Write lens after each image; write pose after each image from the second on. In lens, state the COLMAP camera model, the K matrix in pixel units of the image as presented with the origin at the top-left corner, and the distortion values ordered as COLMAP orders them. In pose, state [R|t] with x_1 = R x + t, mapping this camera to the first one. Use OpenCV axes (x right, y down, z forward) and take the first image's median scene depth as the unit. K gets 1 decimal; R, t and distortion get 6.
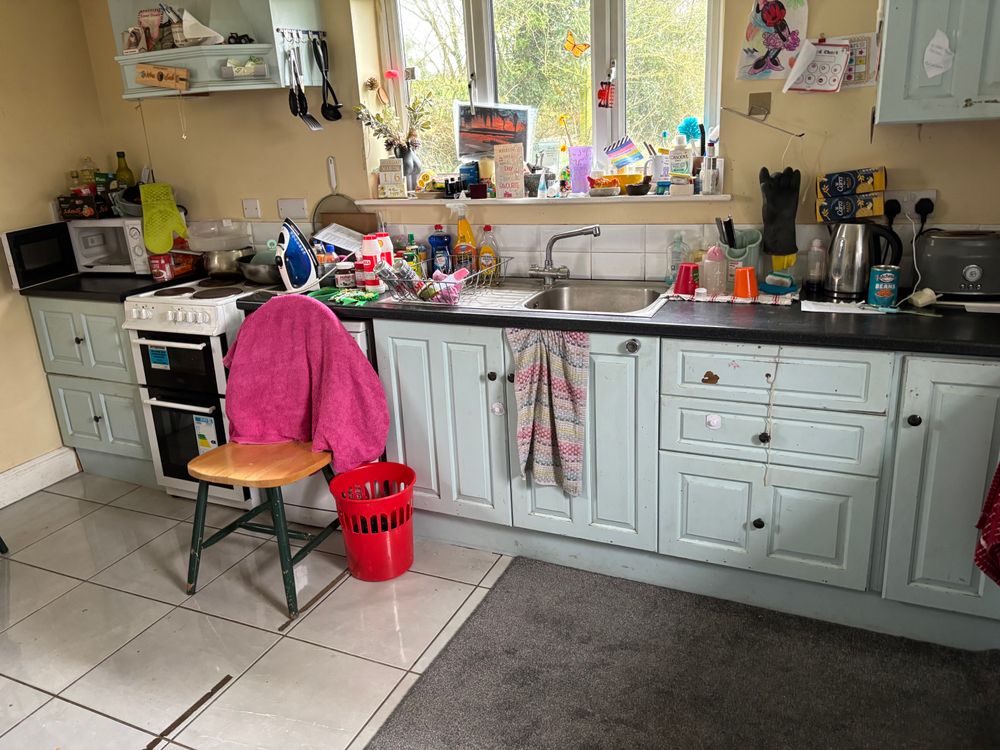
lens RADIAL K [[757.4, 0, 500.0], [0, 757.4, 375.0], [0, 0, 1]] dist [0.052570, -0.104726]
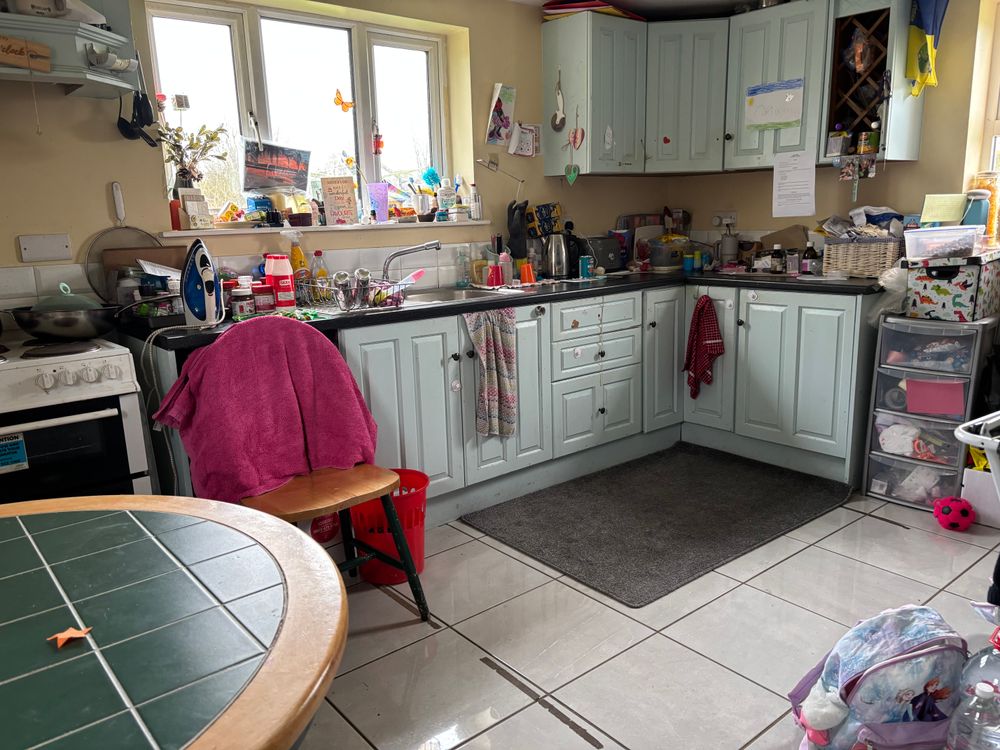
lens RADIAL K [[757.4, 0, 500.0], [0, 757.4, 375.0], [0, 0, 1]] dist [0.052570, -0.104726]
pose [[0.430317, -0.150096, 0.890112, -1.070667], [0.285410, 0.958115, 0.023585, 0.021758], [-0.856370, 0.243898, 0.455132, 0.404838]]
